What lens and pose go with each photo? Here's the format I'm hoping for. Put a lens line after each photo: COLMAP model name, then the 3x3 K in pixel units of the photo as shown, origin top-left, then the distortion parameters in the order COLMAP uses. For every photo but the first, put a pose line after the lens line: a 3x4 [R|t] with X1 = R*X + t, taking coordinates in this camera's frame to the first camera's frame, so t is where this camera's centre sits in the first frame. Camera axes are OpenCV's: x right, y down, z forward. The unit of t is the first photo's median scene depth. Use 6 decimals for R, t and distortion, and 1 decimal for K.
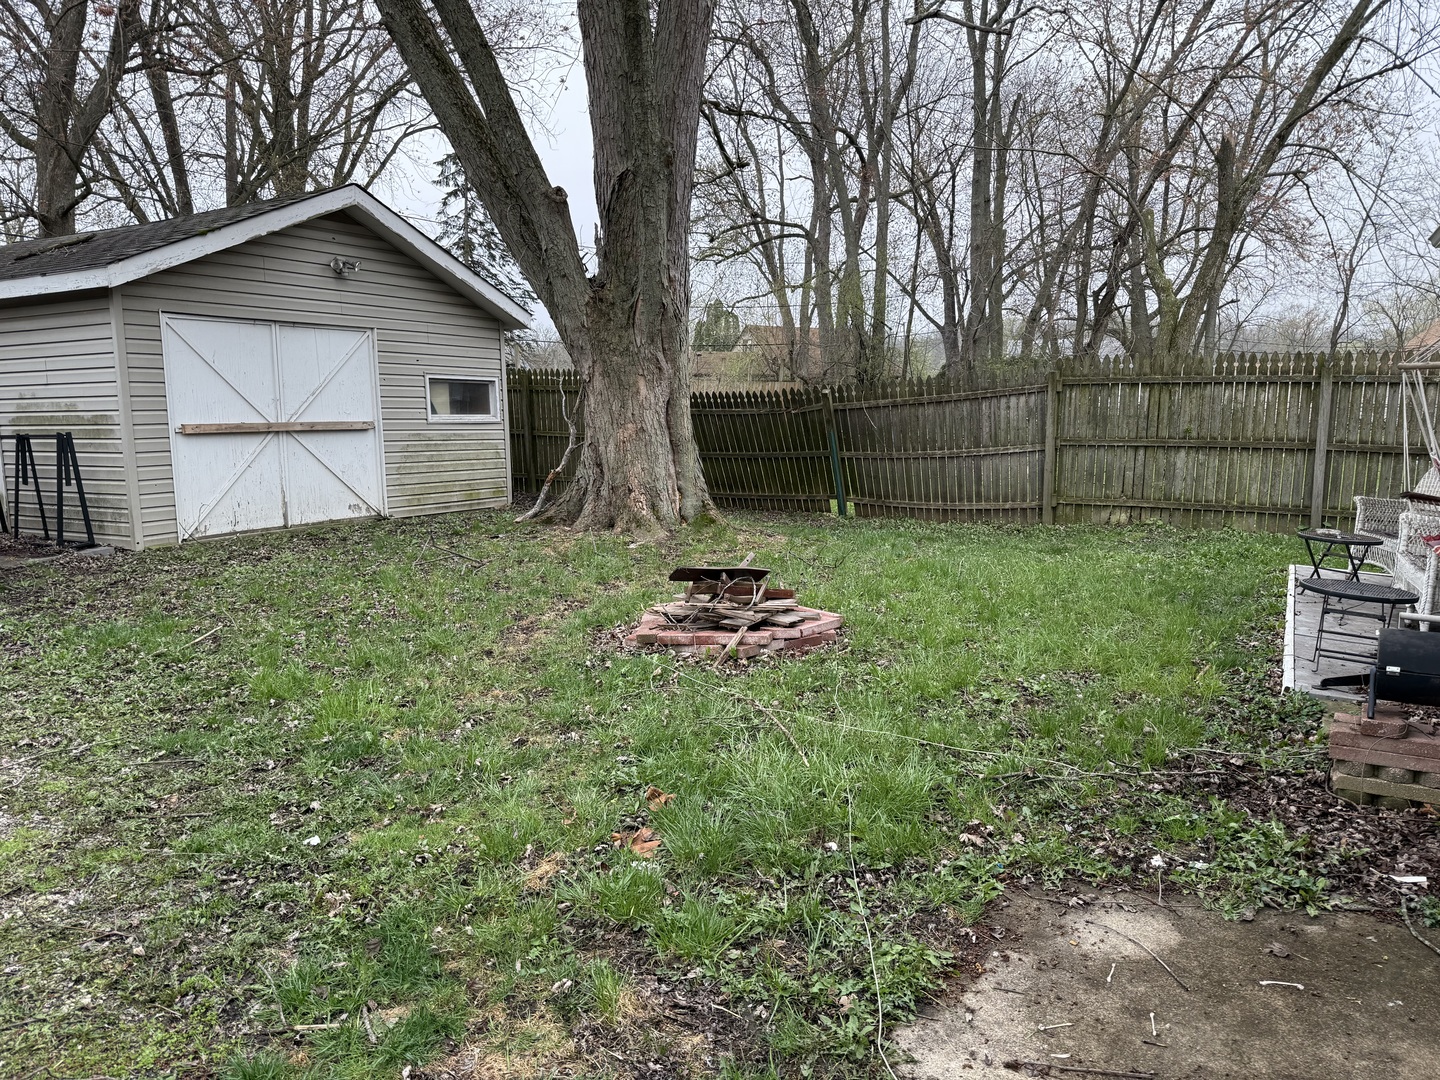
lens RADIAL K [[1002.9, 0, 720.0], [0, 1002.9, 540.0], [0, 0, 1]] dist [0.115875, -0.176321]
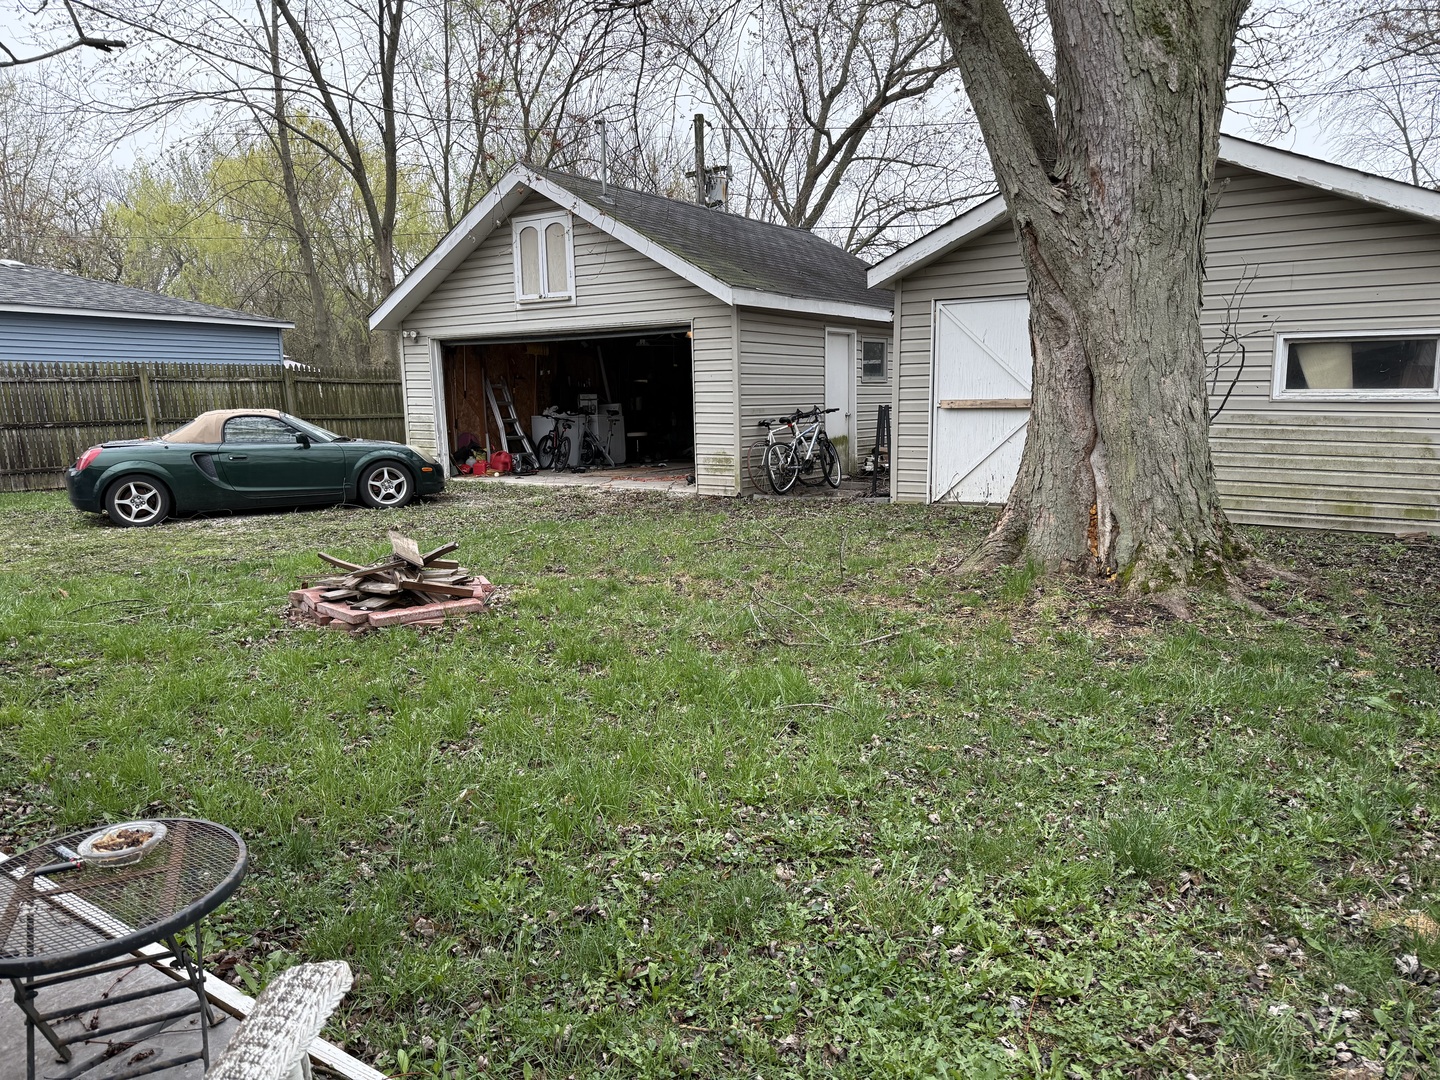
lens RADIAL K [[1002.9, 0, 720.0], [0, 1002.9, 540.0], [0, 0, 1]] dist [0.115875, -0.176321]
pose [[-0.094521, 0.152923, -0.983707, 0.586857], [-0.119571, 0.979234, 0.163716, -0.108506], [0.988316, 0.133097, -0.074273, 0.813404]]
